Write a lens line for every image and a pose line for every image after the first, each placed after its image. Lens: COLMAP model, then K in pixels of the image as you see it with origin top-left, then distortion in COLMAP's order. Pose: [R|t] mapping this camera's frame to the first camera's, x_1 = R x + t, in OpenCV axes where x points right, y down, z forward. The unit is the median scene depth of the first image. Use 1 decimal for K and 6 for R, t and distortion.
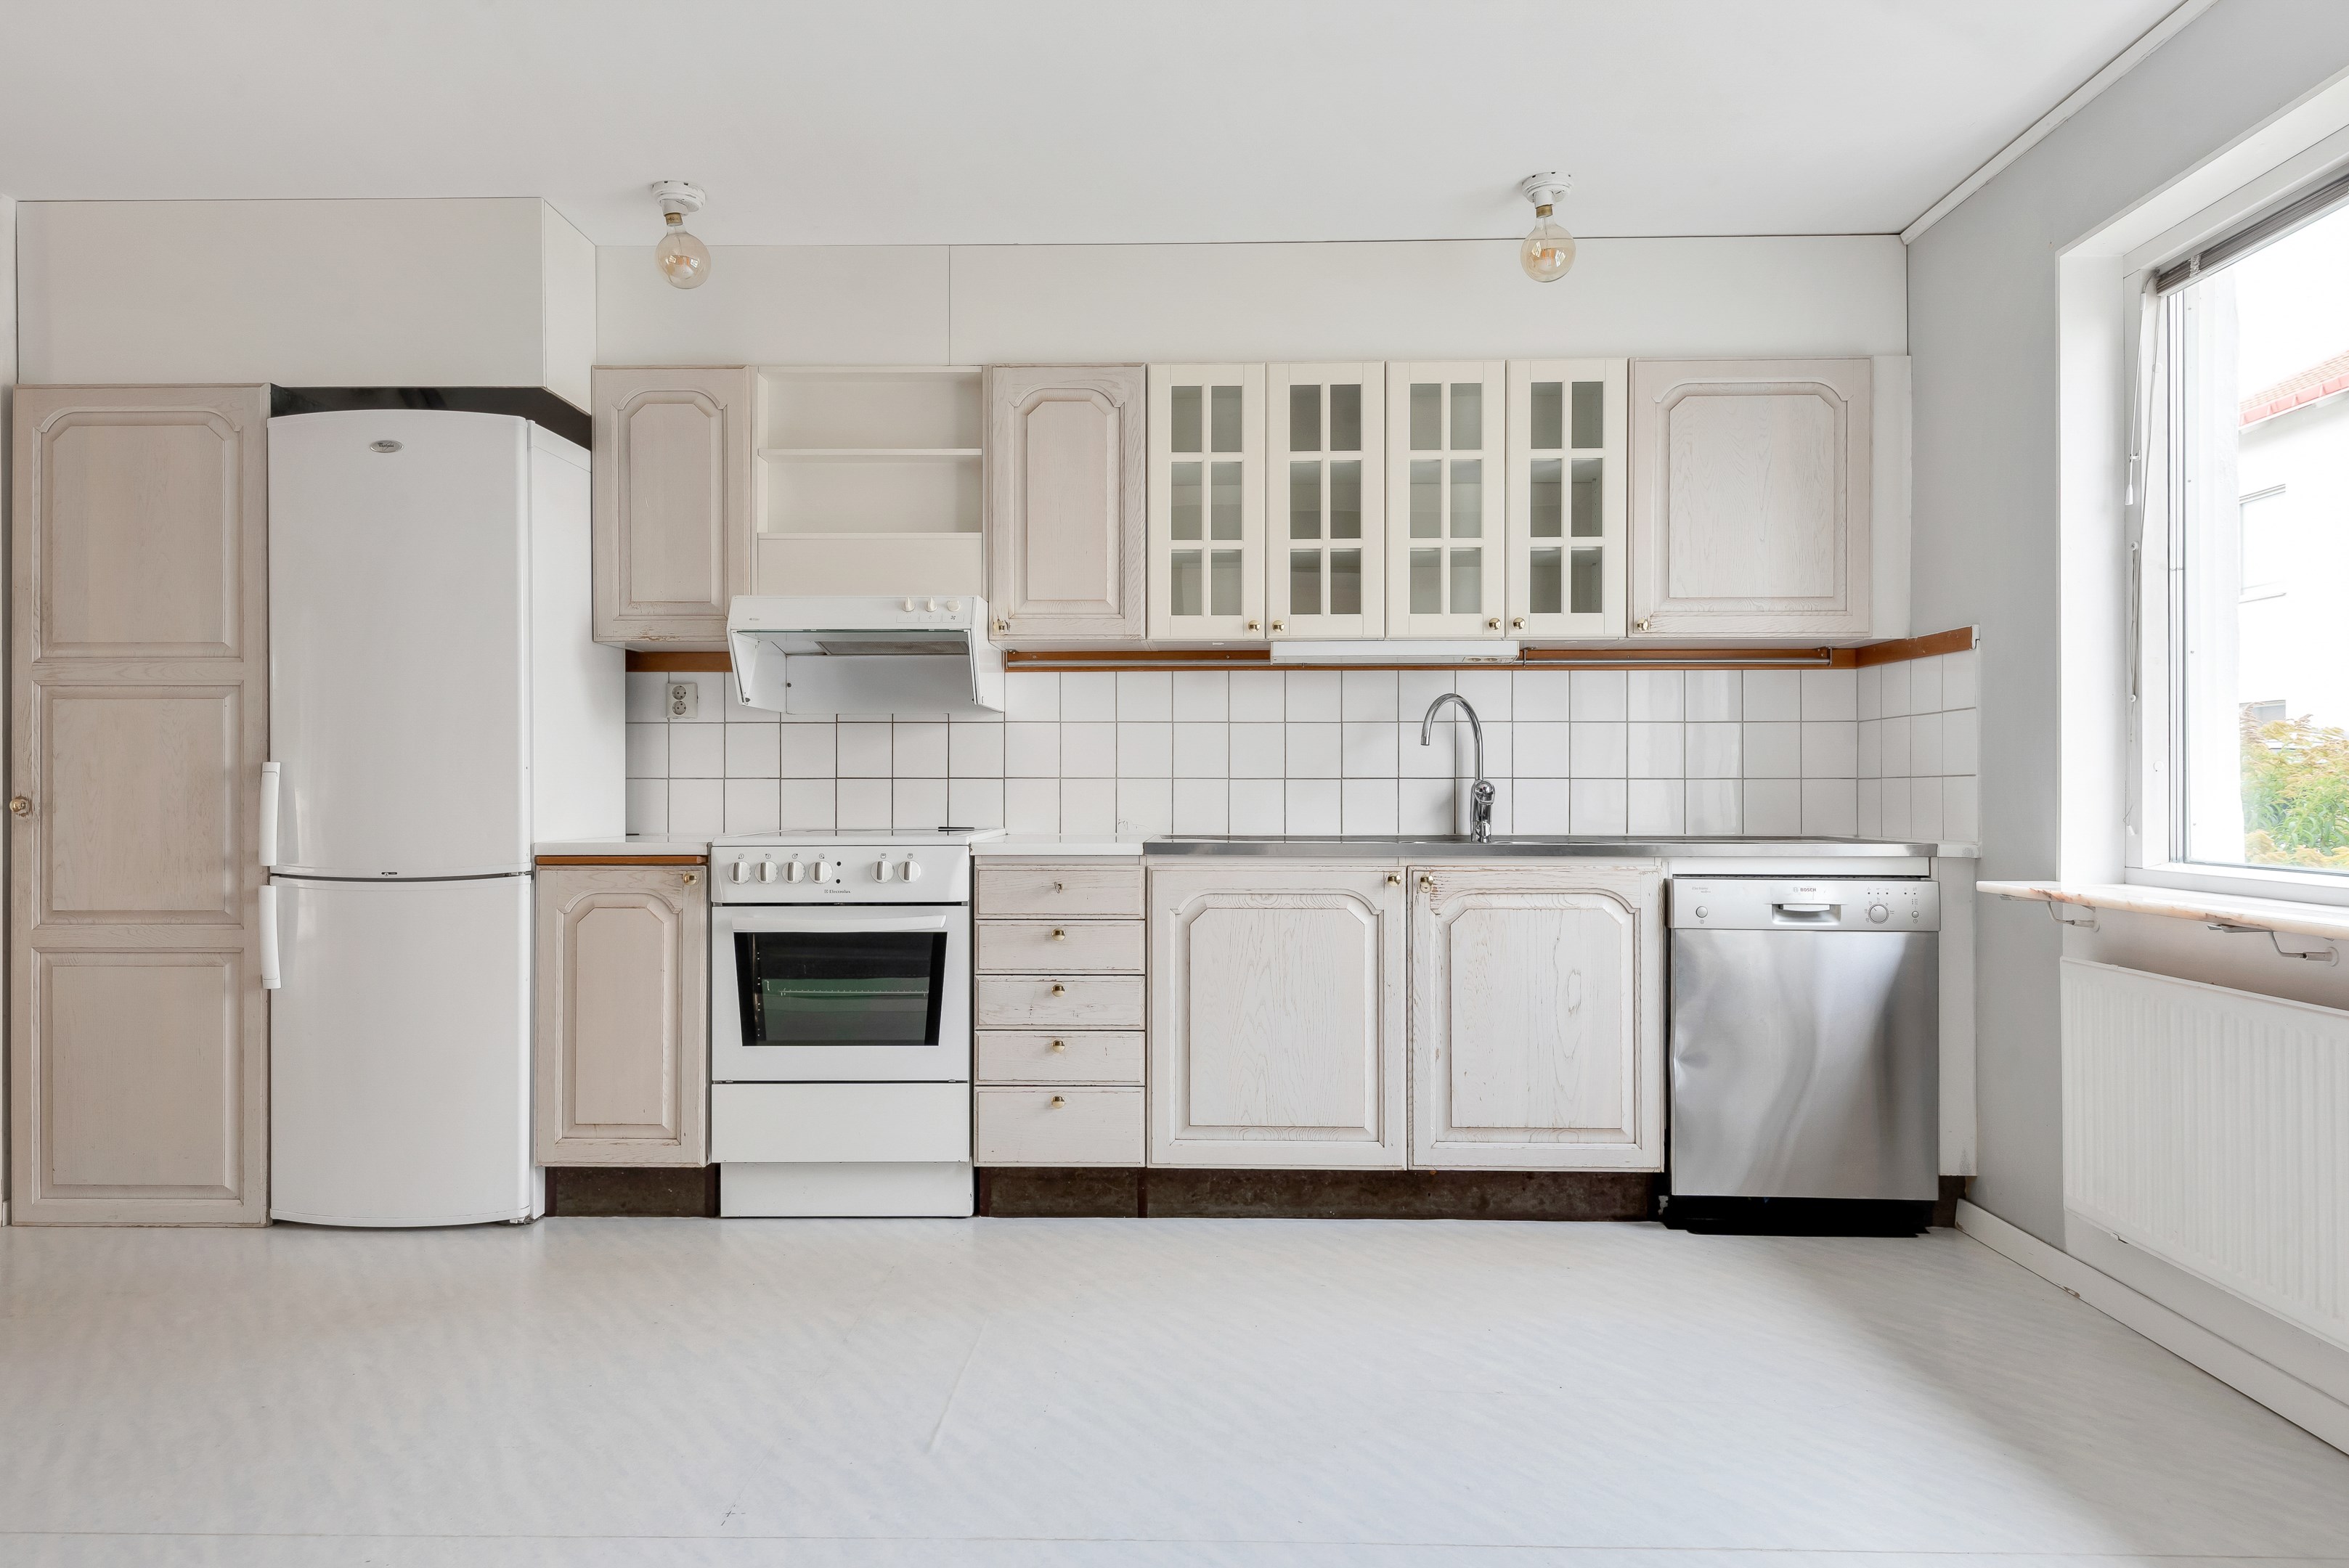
lens RADIAL K [[1412.9, 0, 1174.5], [0, 1412.9, 784.0], [0, 0, 1]] dist [0.016921, -0.002028]
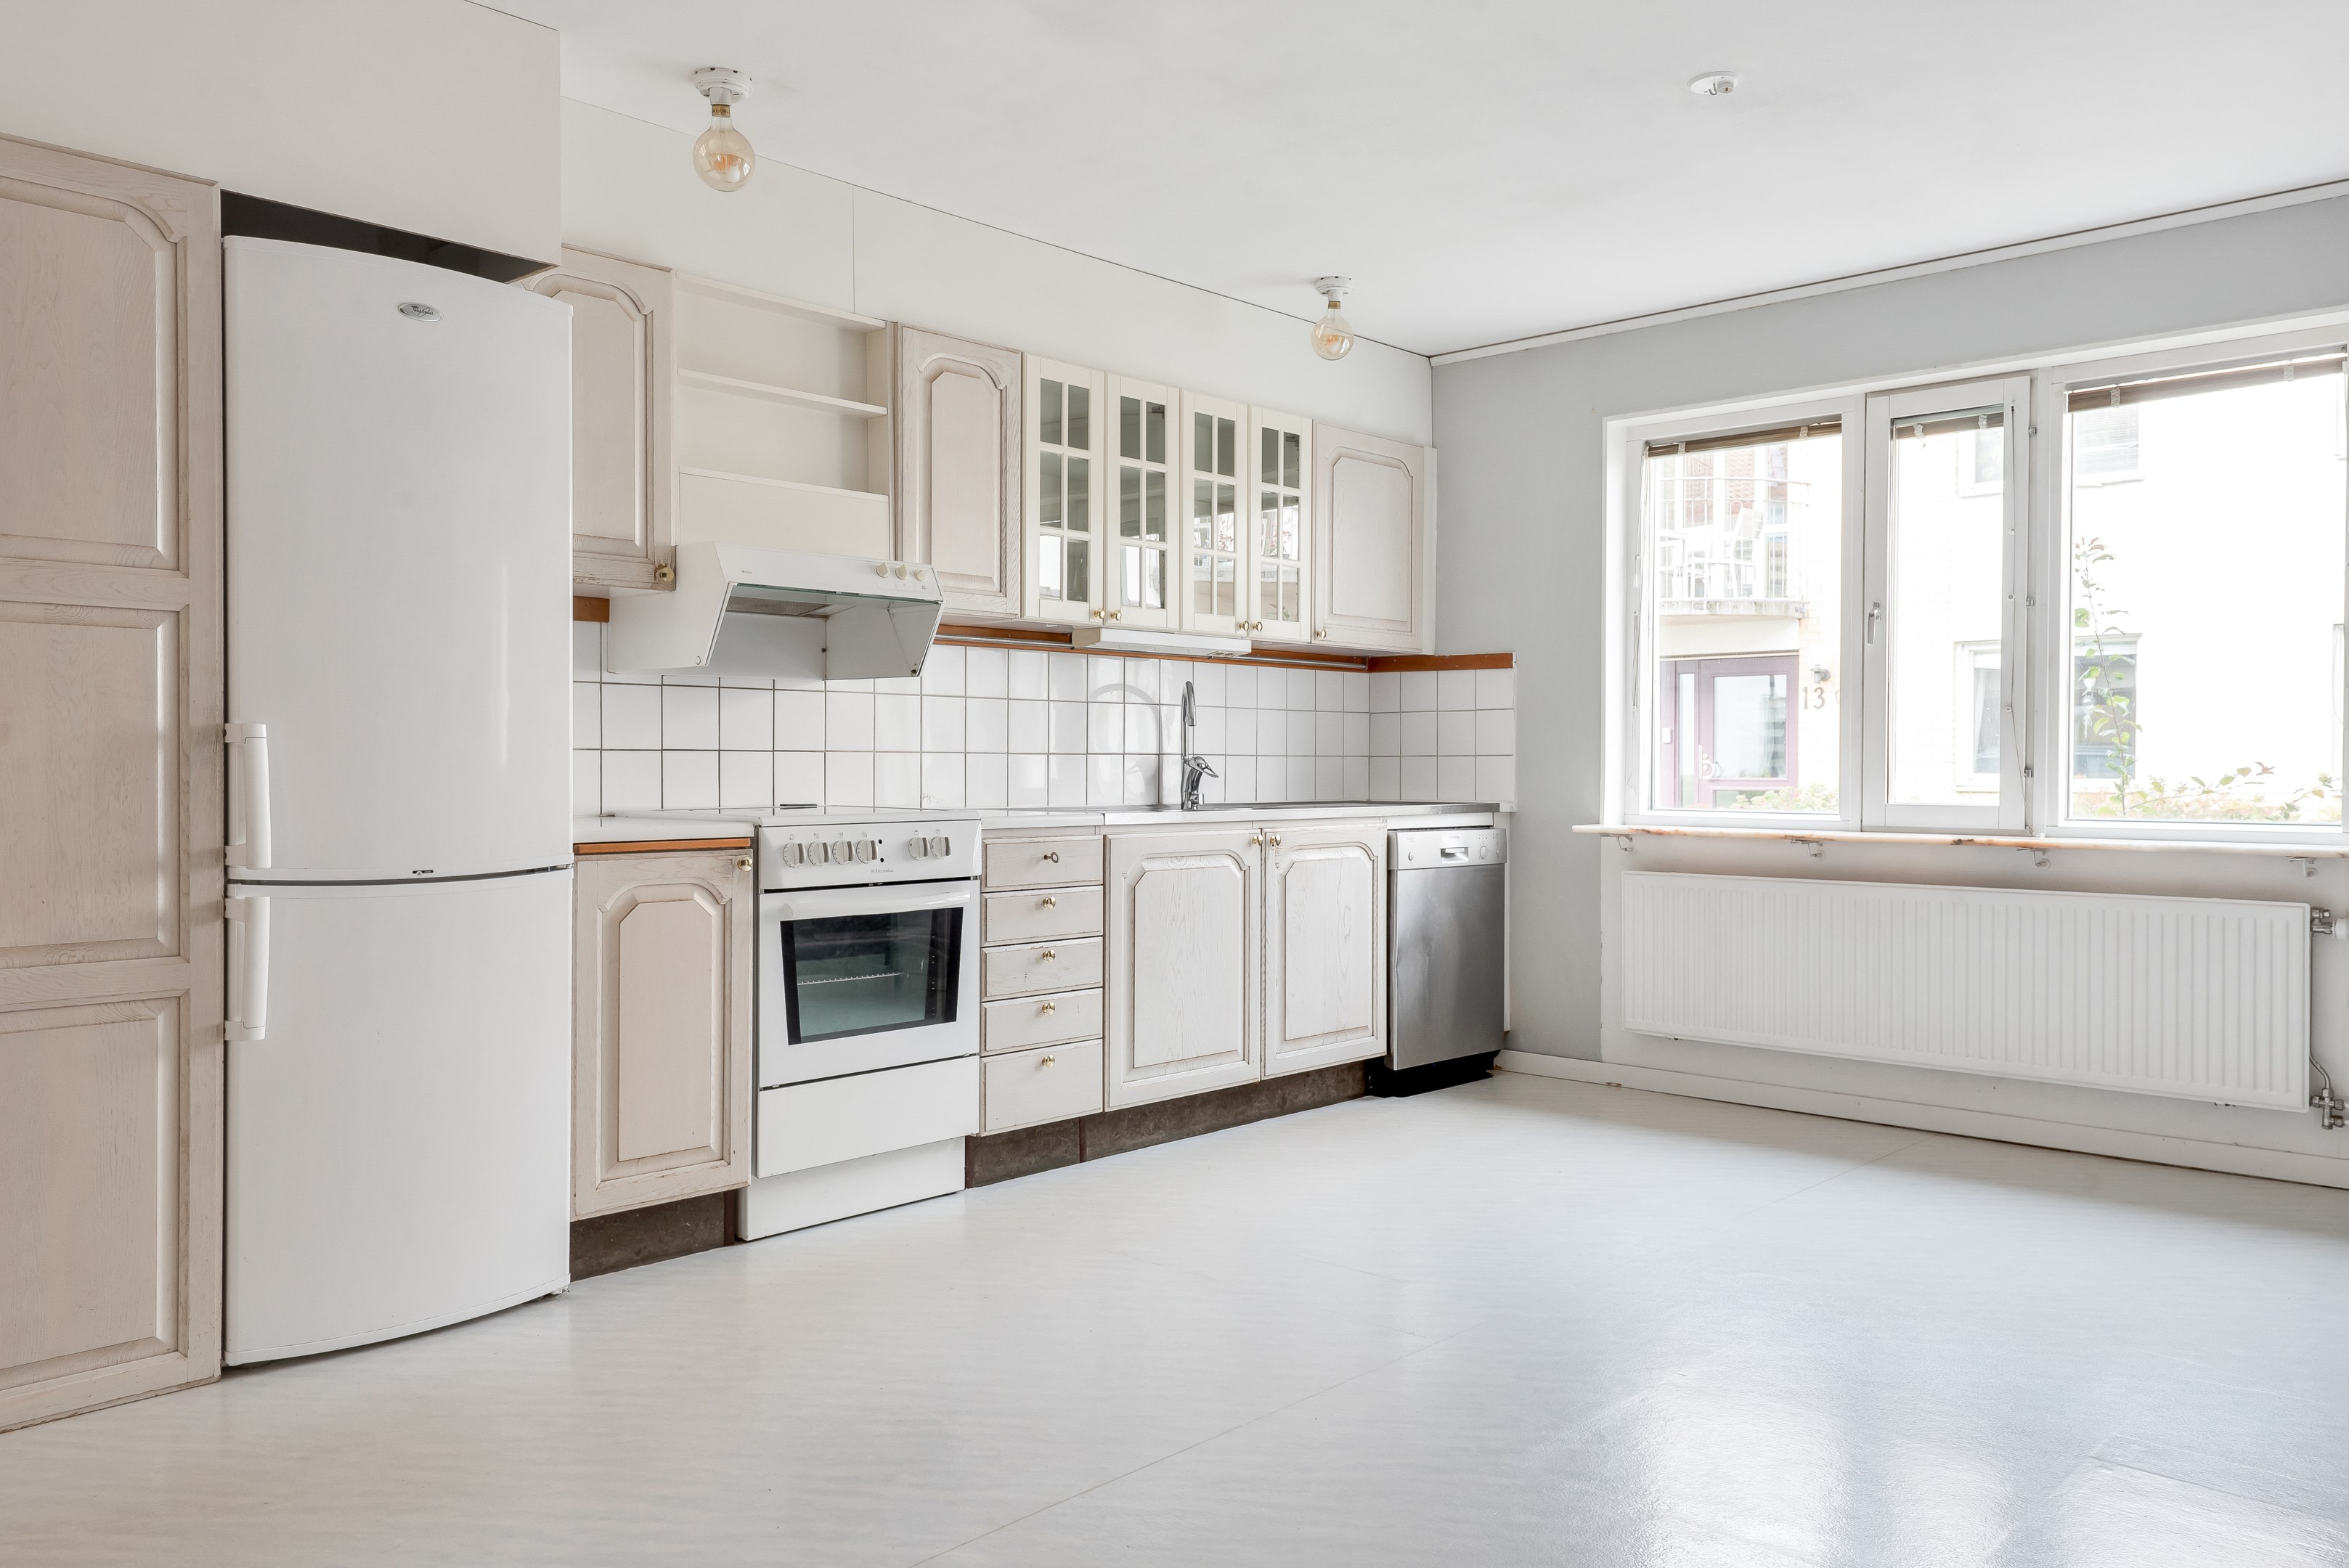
lens RADIAL K [[1711.2, 0, 1174.5], [0, 1711.2, 784.0], [0, 0, 1]] dist [0.016611, -0.001732]
pose [[0.673078, -0.006852, 0.739540, -0.950025], [-0.004865, 0.999894, 0.013692, 0.000932], [-0.739555, -0.012814, 0.672974, 0.077466]]
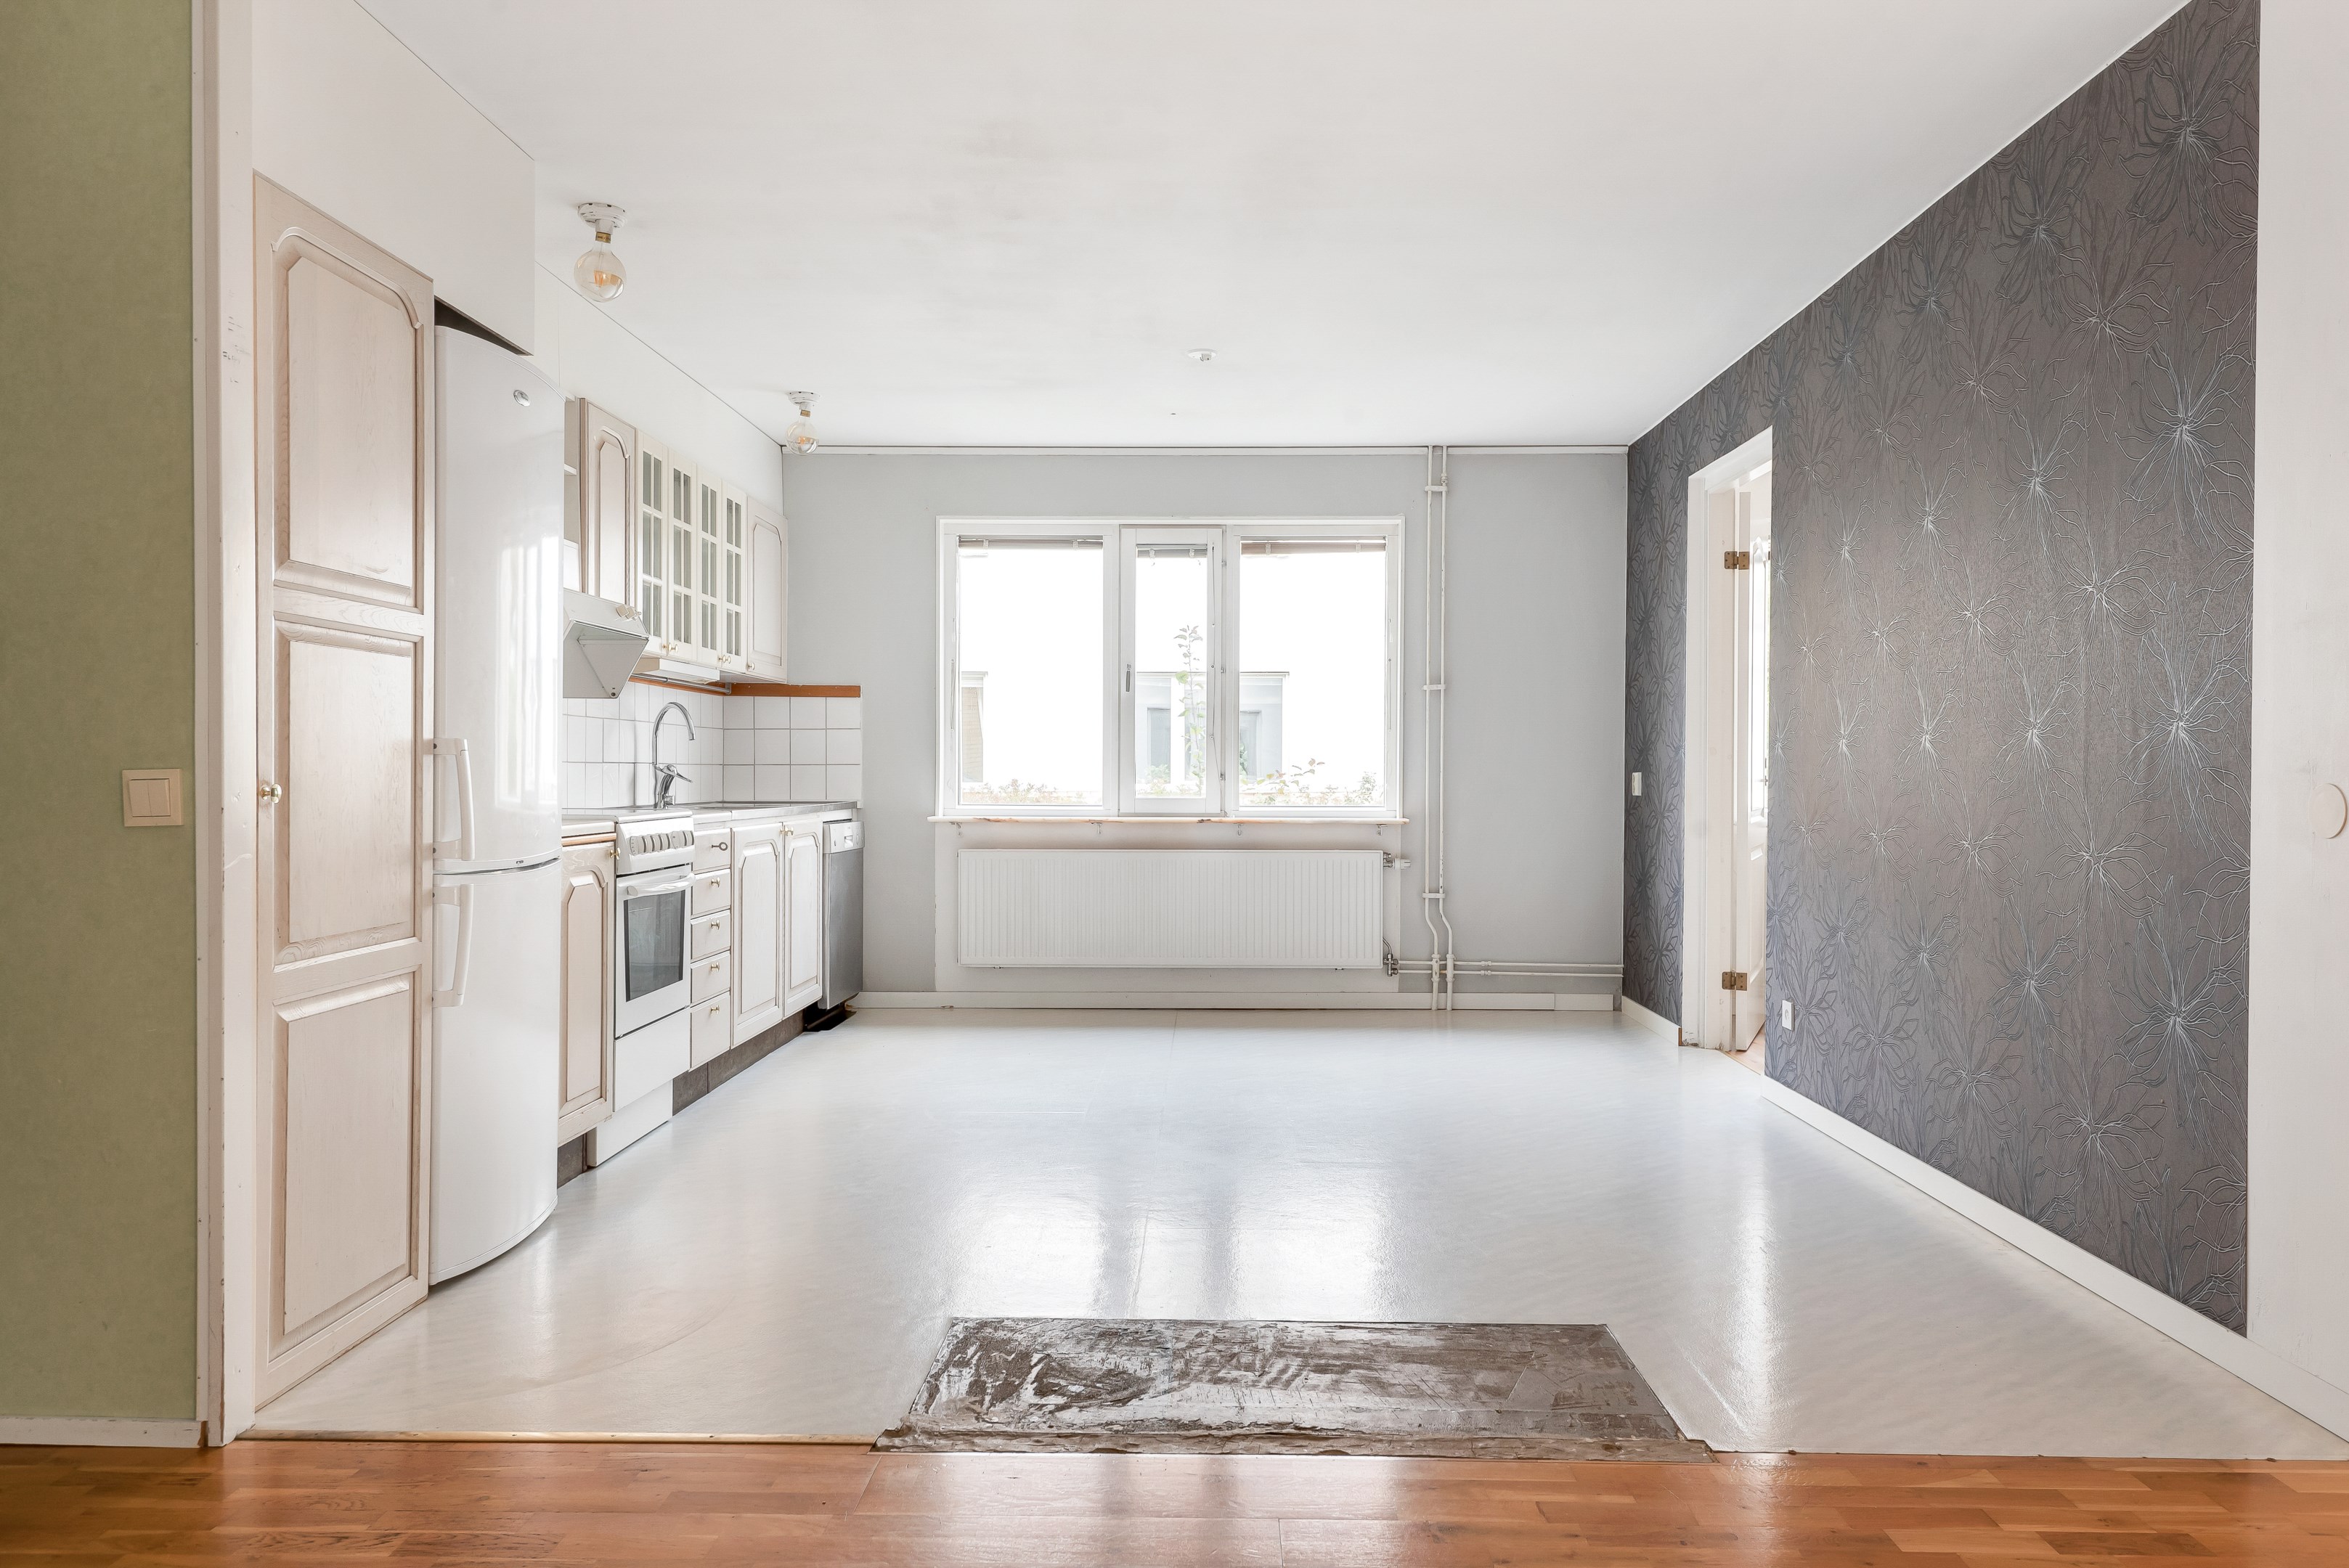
lens RADIAL K [[1642.3, 0, 1174.5], [0, 1642.3, 784.0], [0, 0, 1]] dist [0.005783, -0.000997]
pose [[0.006897, -0.006473, 0.999955, -1.590621], [-0.005547, 0.999963, 0.006511, 0.003086], [-0.999961, -0.005592, 0.006861, 0.560811]]
